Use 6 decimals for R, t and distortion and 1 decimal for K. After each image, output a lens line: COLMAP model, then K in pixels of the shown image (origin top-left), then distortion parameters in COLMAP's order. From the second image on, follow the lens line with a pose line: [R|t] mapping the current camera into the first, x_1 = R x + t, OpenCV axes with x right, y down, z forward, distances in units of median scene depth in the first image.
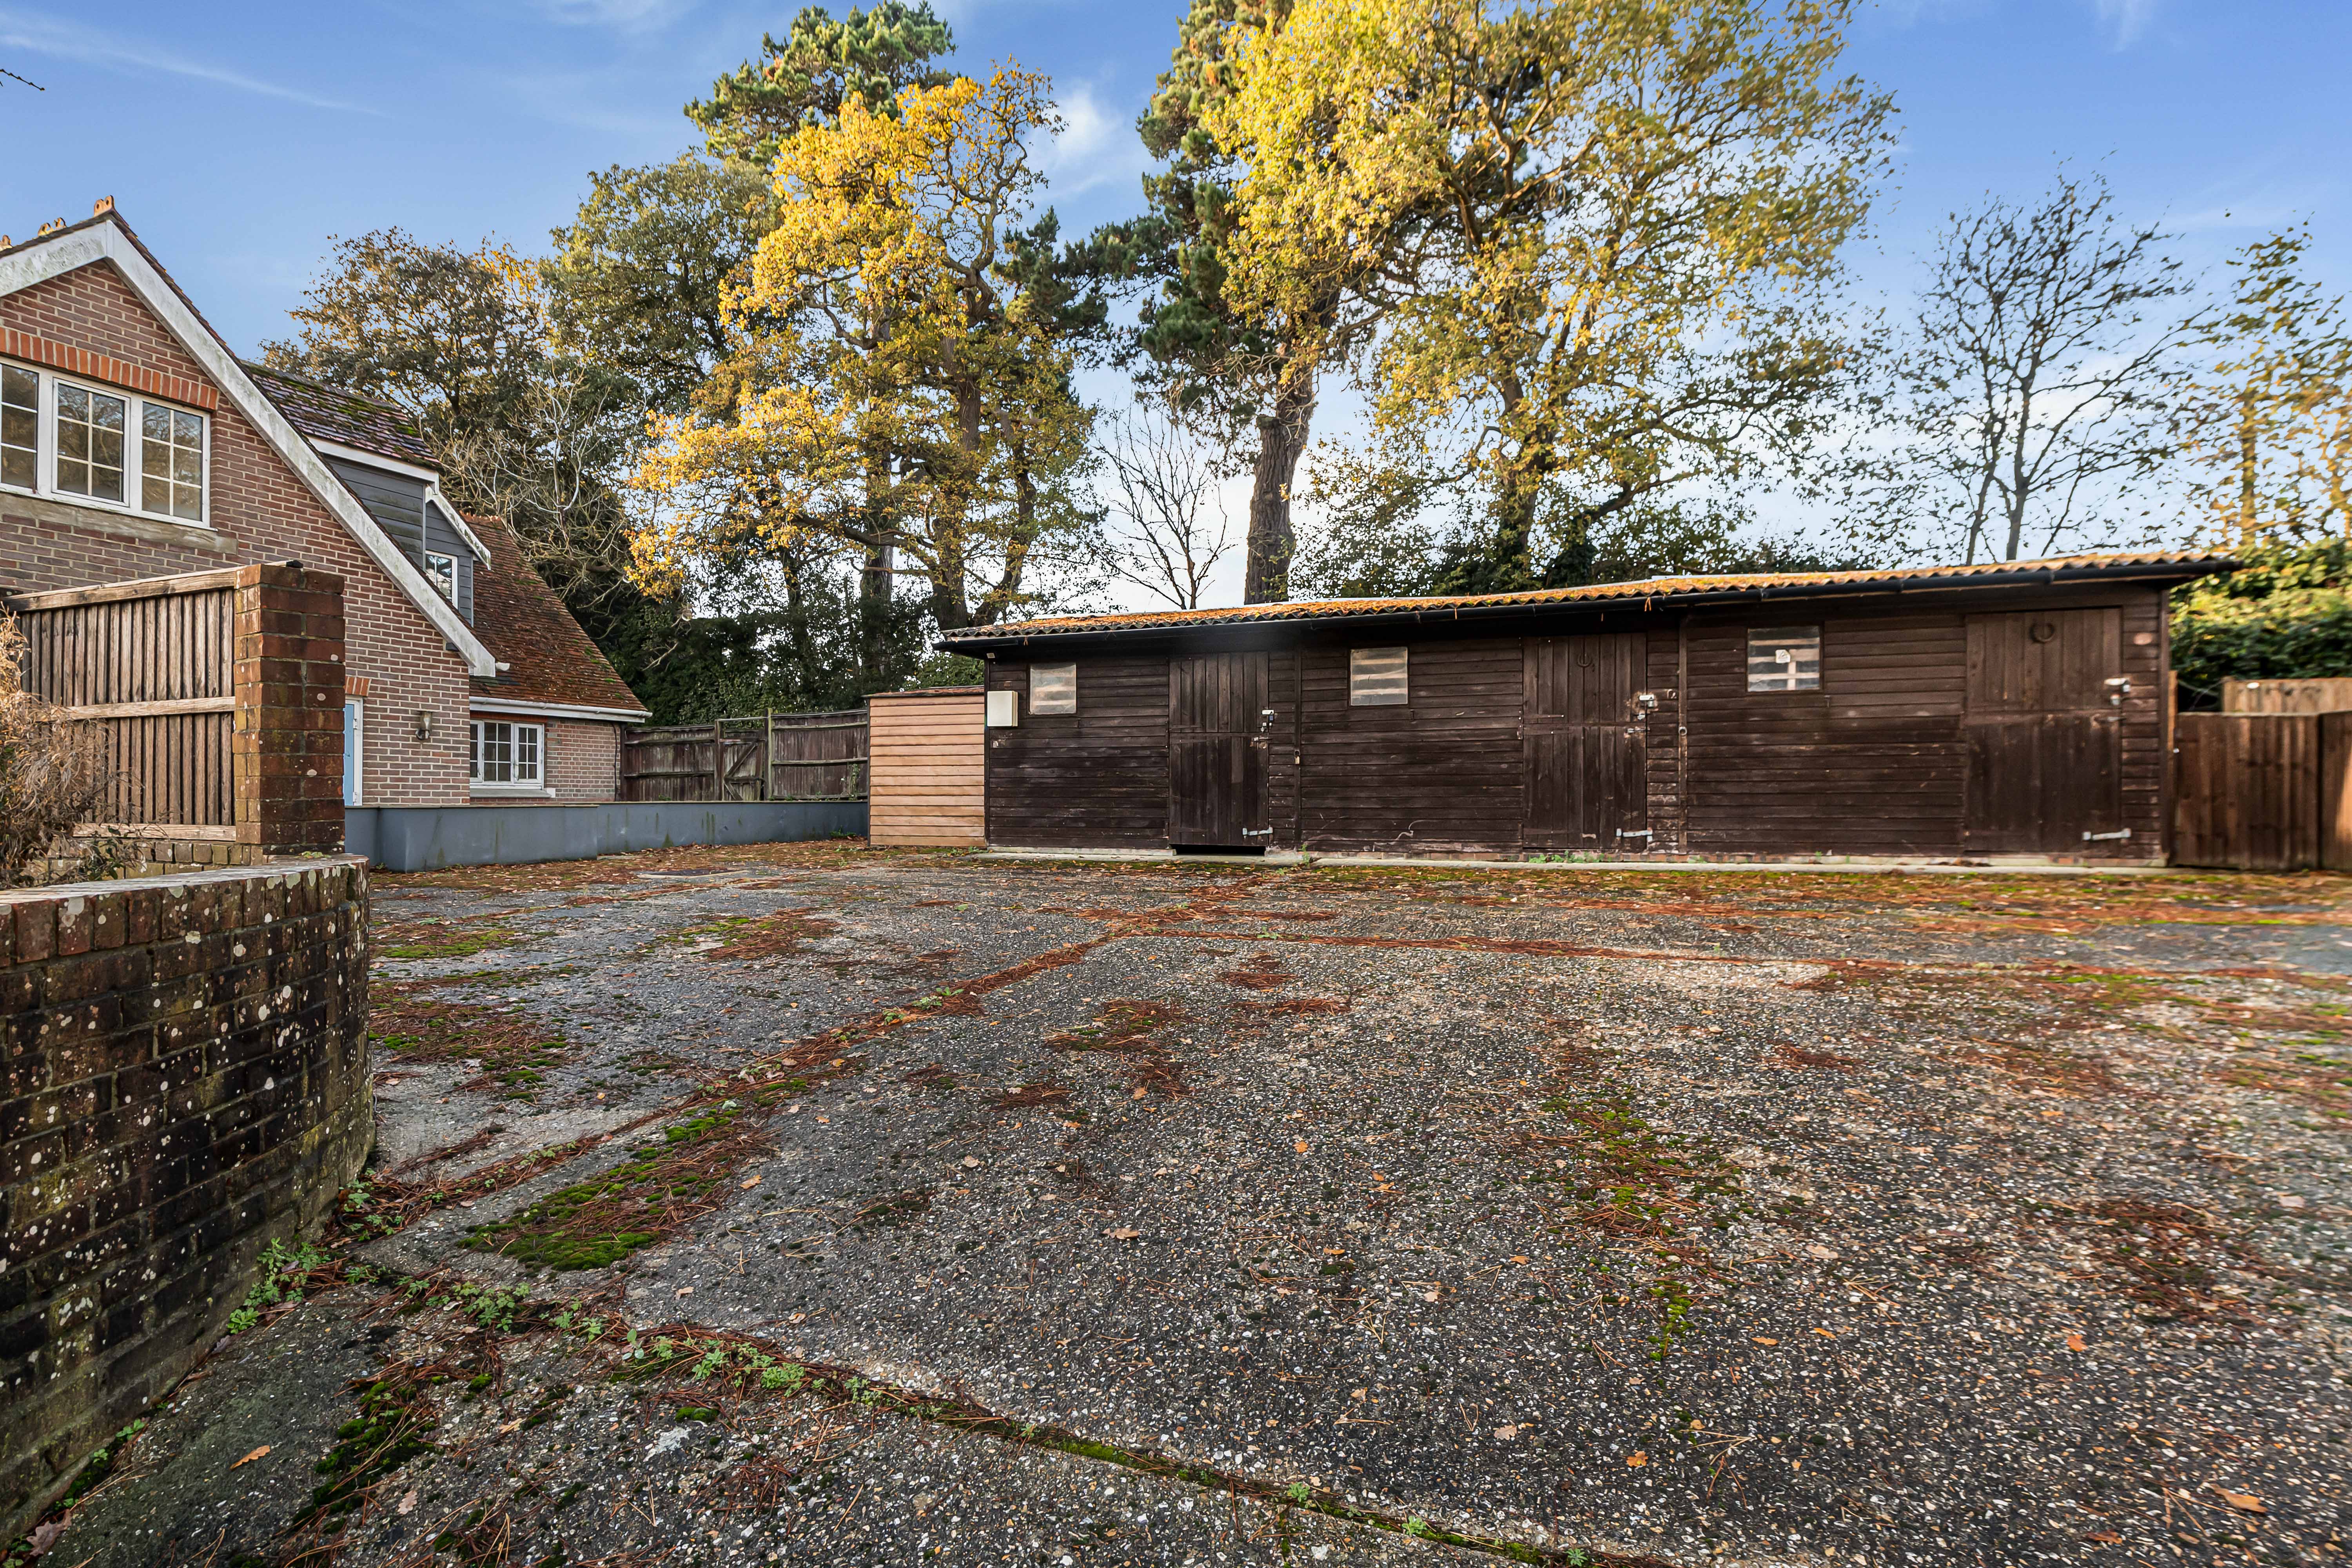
lens RADIAL K [[1124.1, 0, 1222.4], [0, 1124.1, 793.4], [0, 0, 1]] dist [-0.000950, -0.002048]
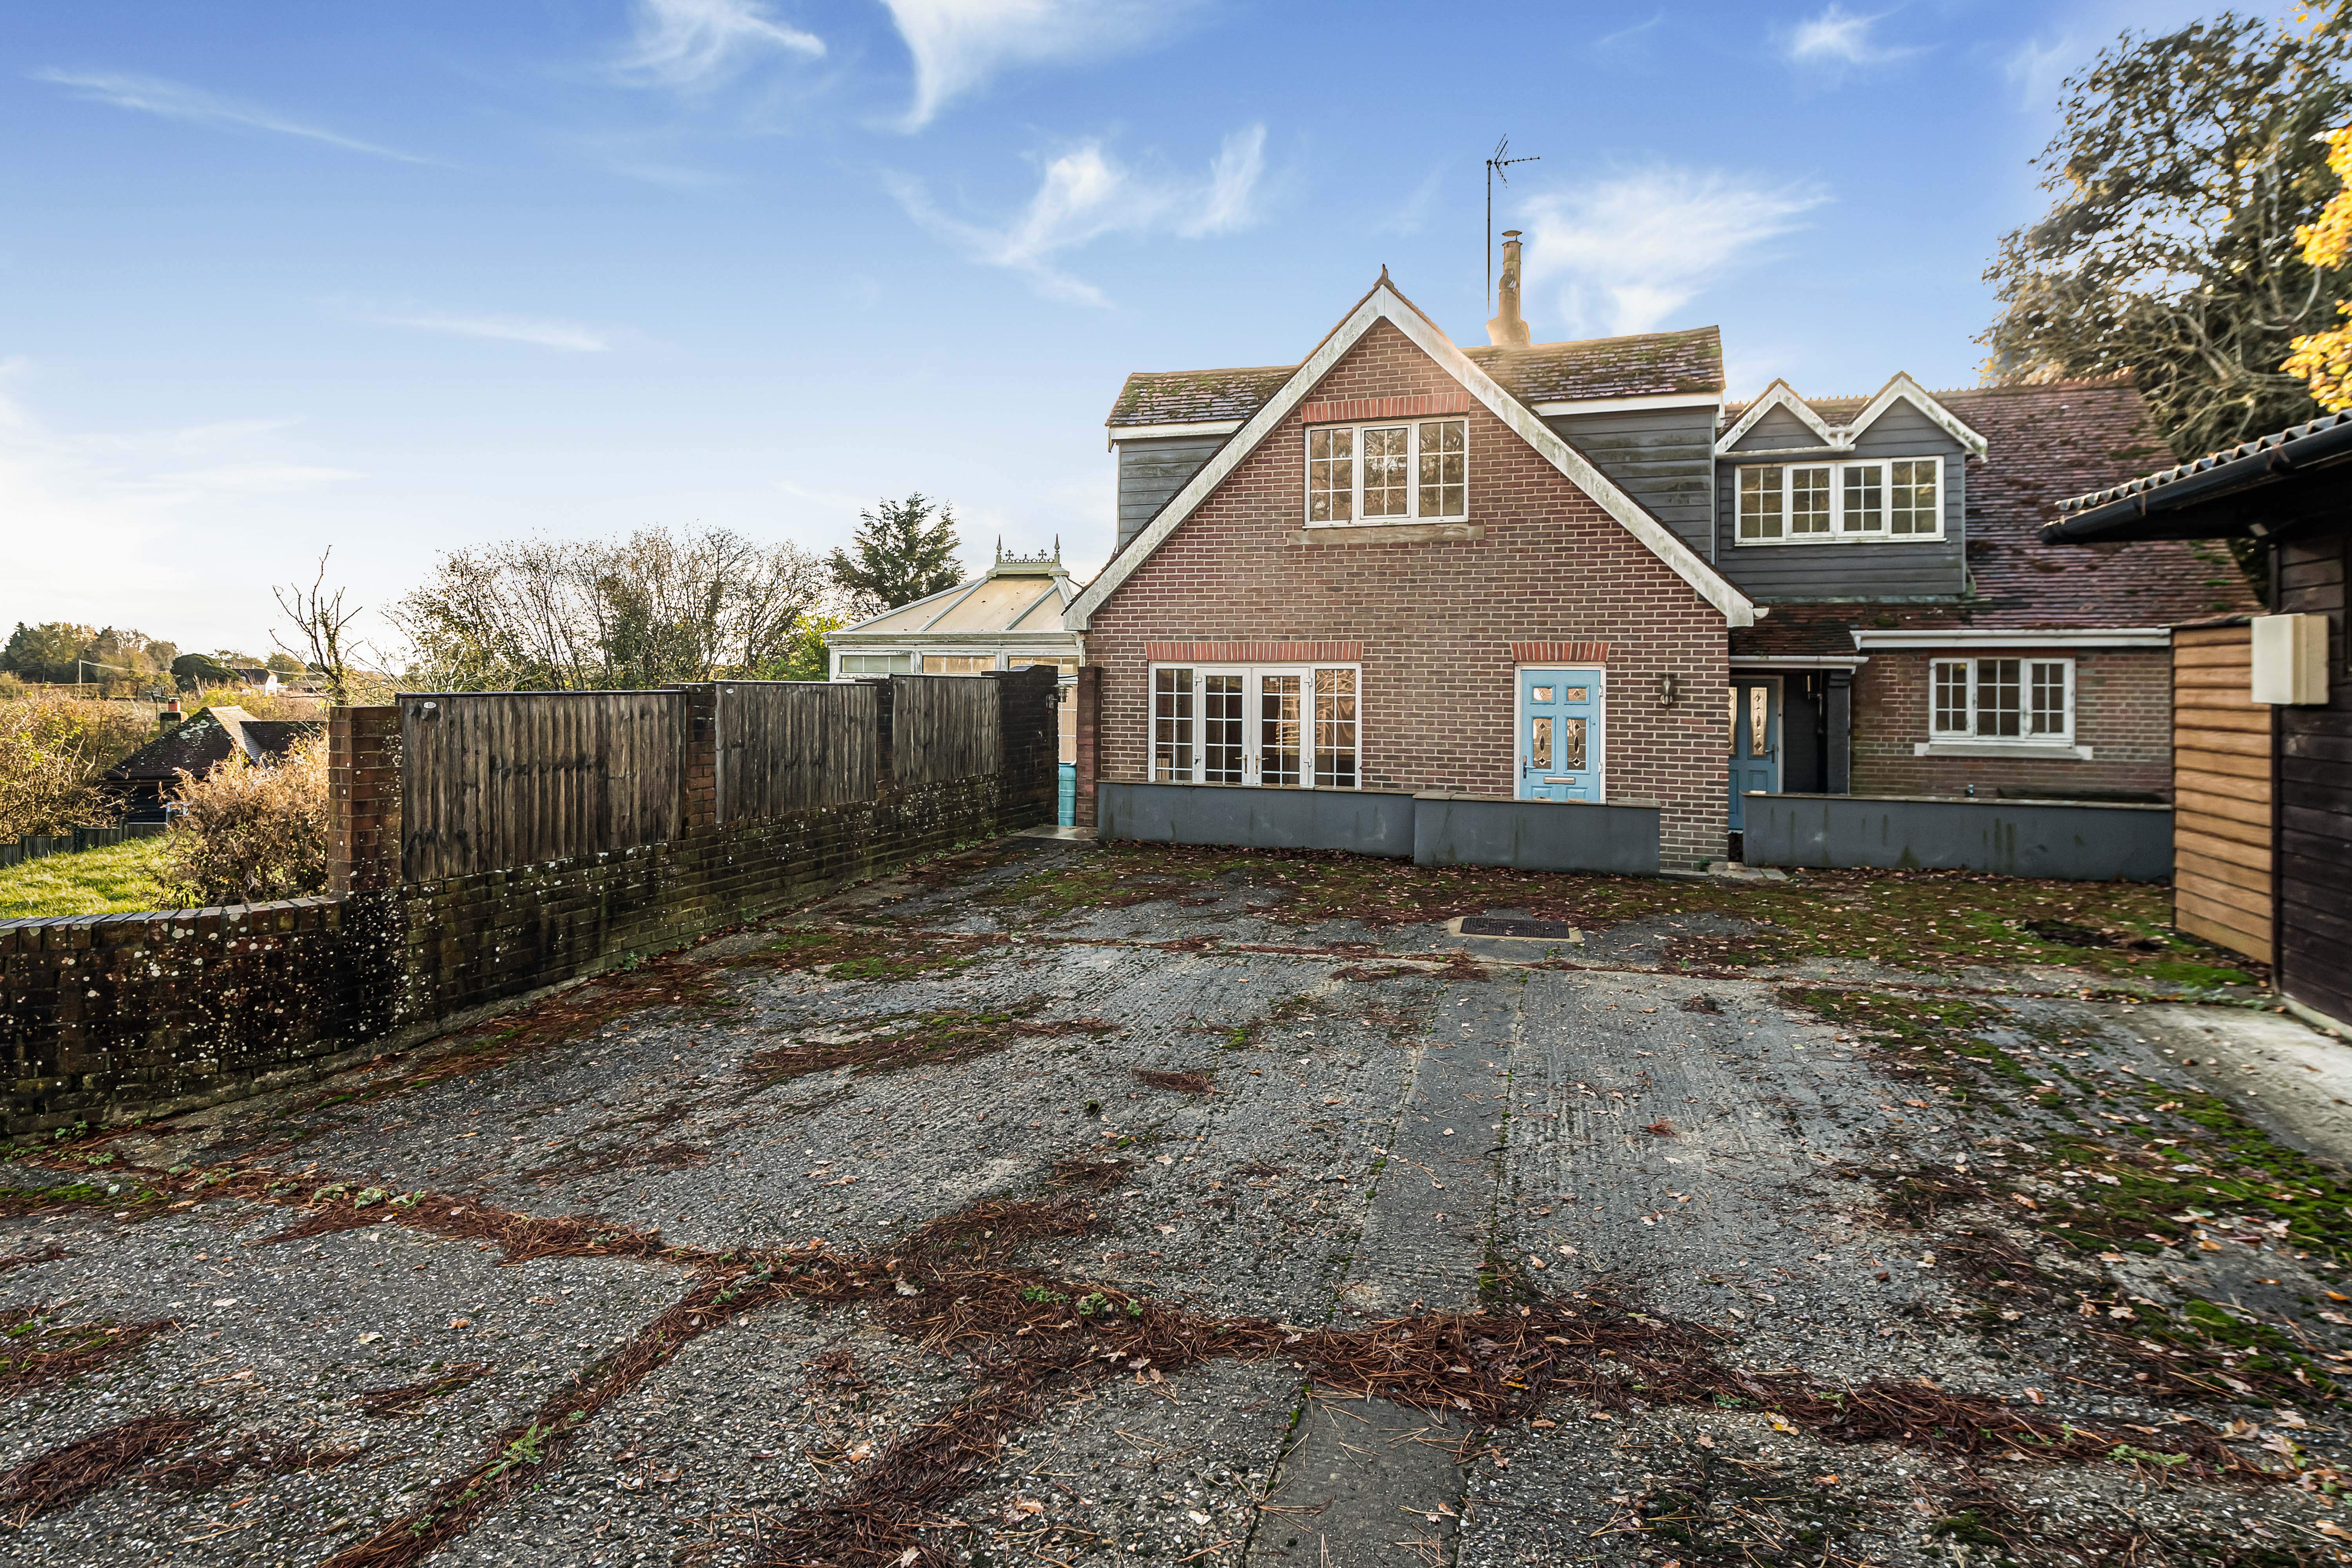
lens RADIAL K [[1178.0, 0, 1175.6], [0, 1178.0, 685.7], [0, 0, 1]] dist [0.001125, 0.000007]
pose [[0.003793, 0.005356, -0.999978, 0.142403], [0.000136, 0.999986, 0.005356, -0.045123], [0.999993, -0.000156, 0.003792, 0.399483]]
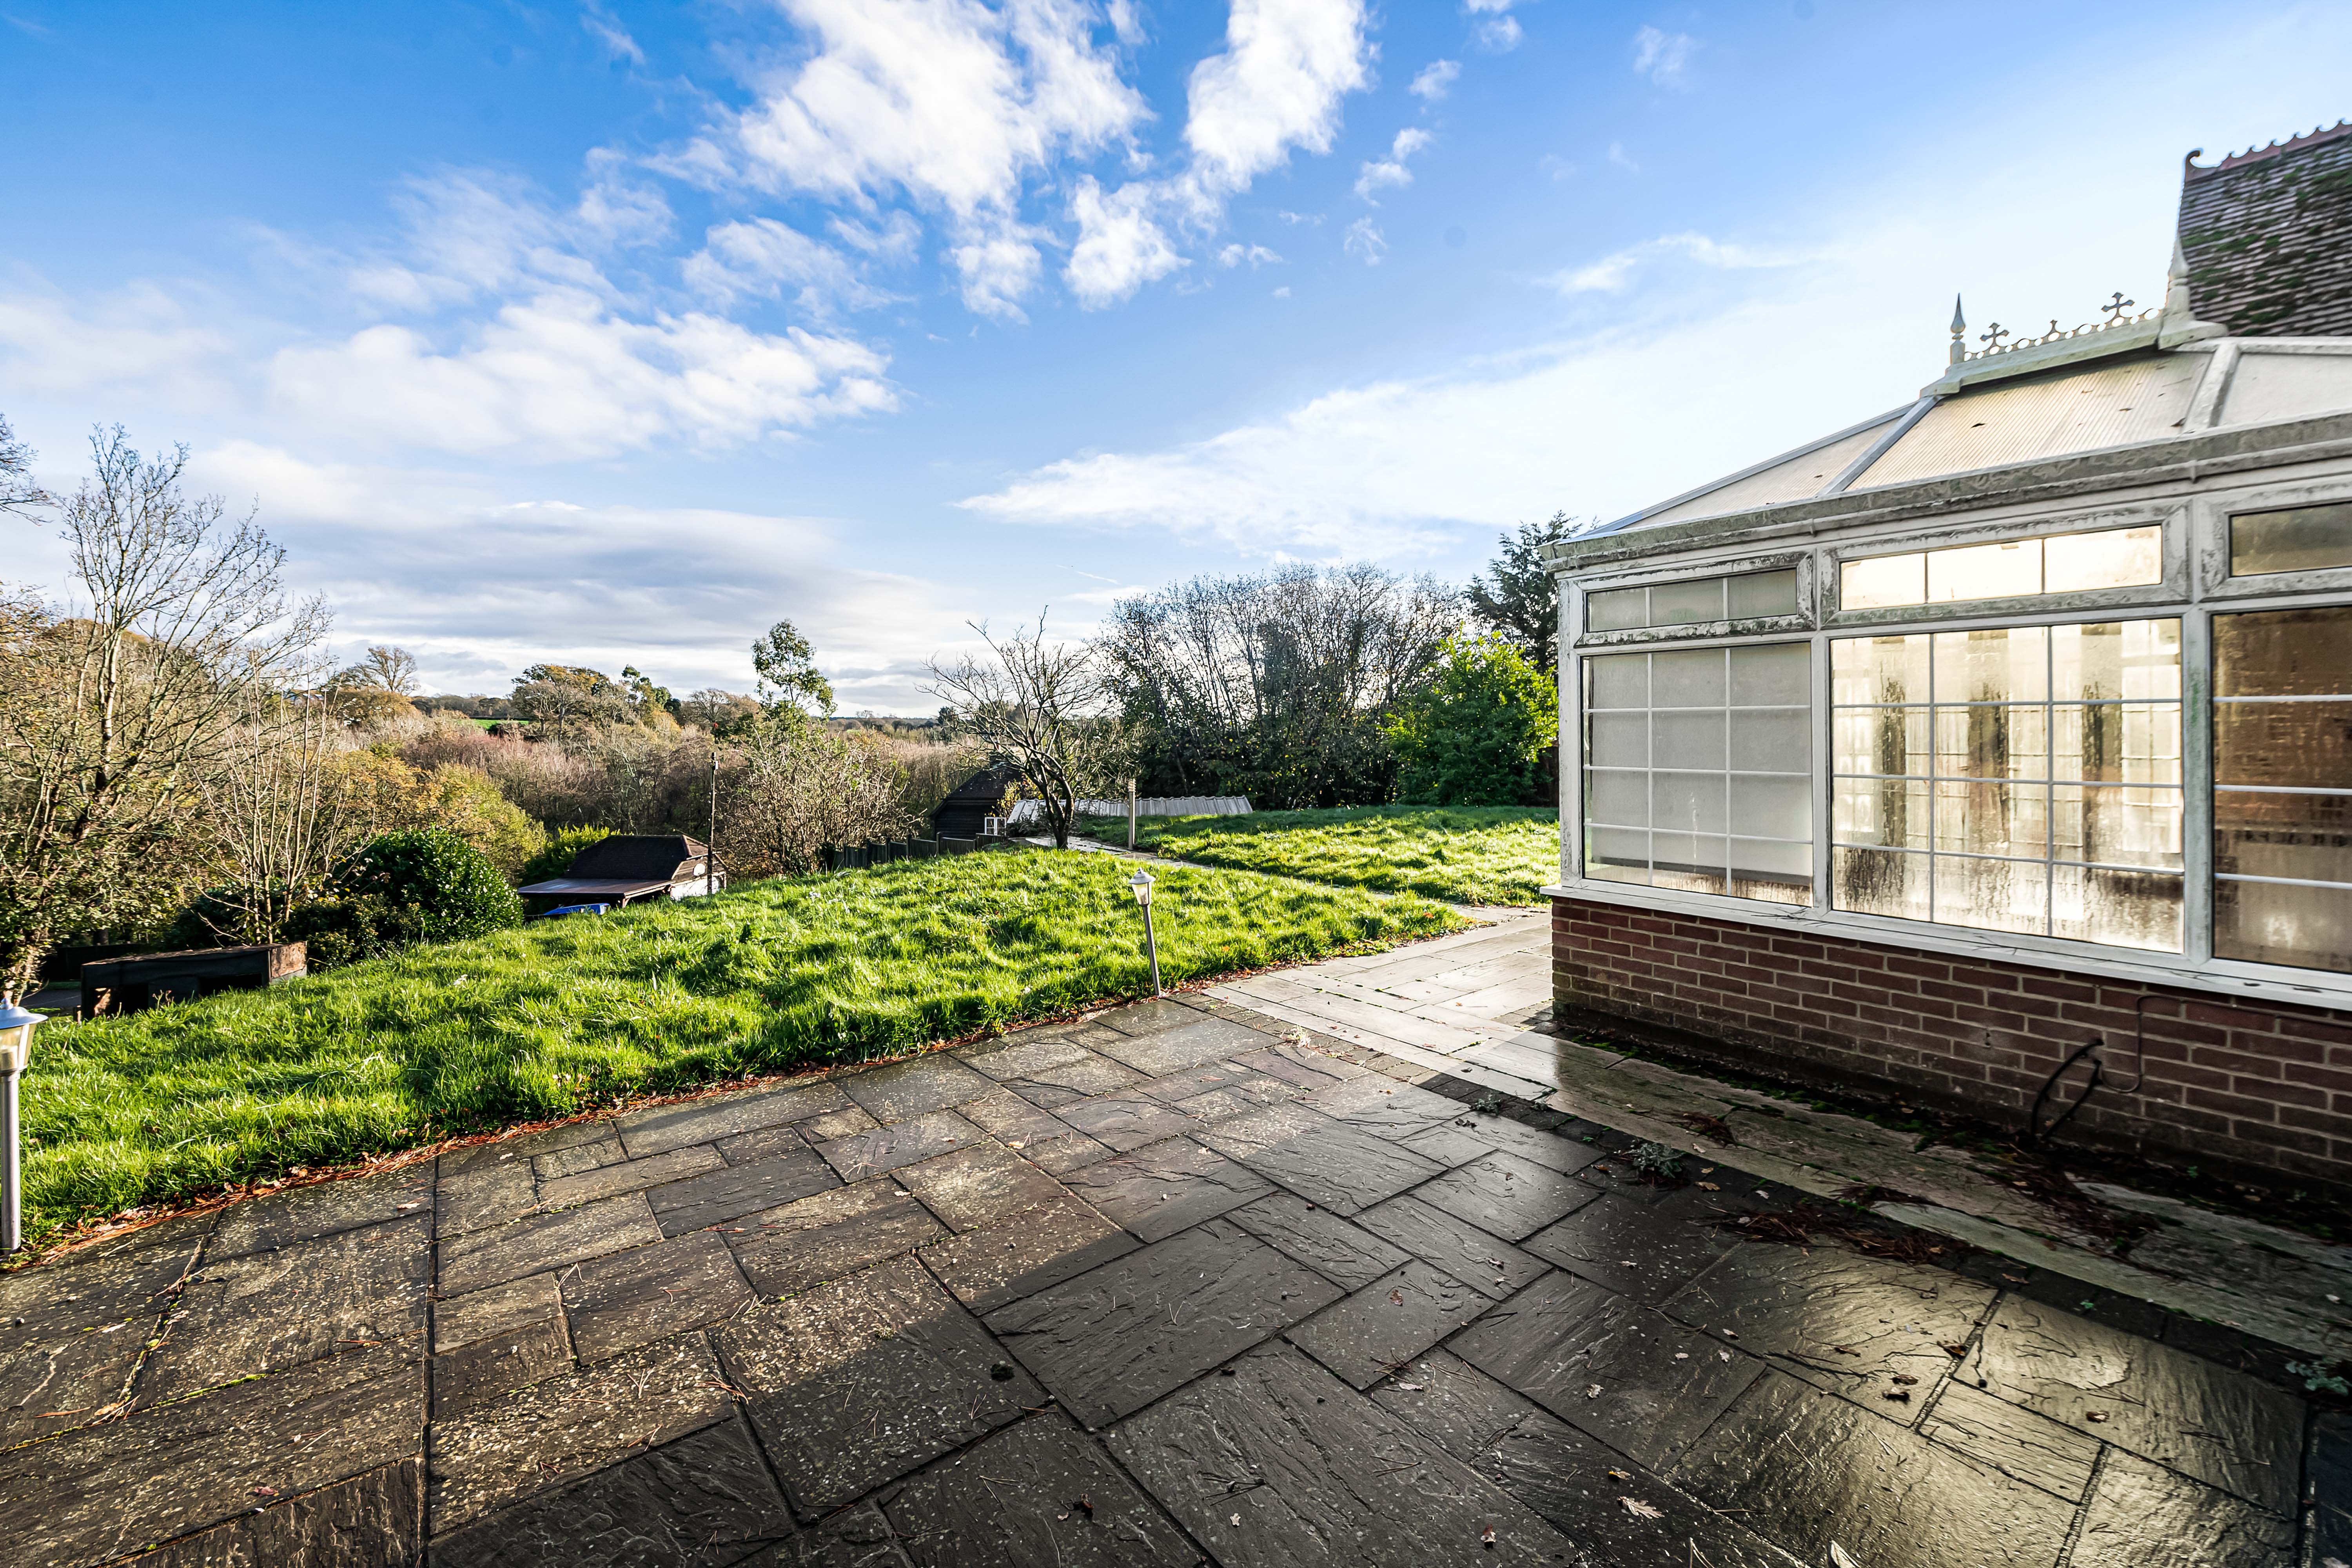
lens RADIAL K [[957.5, 0, 1236.7], [0, 957.5, 729.1], [0, 0, 1]] dist [-0.001132, -0.000174]
pose [[-0.483293, 0.004918, -0.875445, -0.376728], [0.011416, 0.999935, -0.000685, -0.022674], [0.875384, -0.010326, -0.483317, 0.217591]]
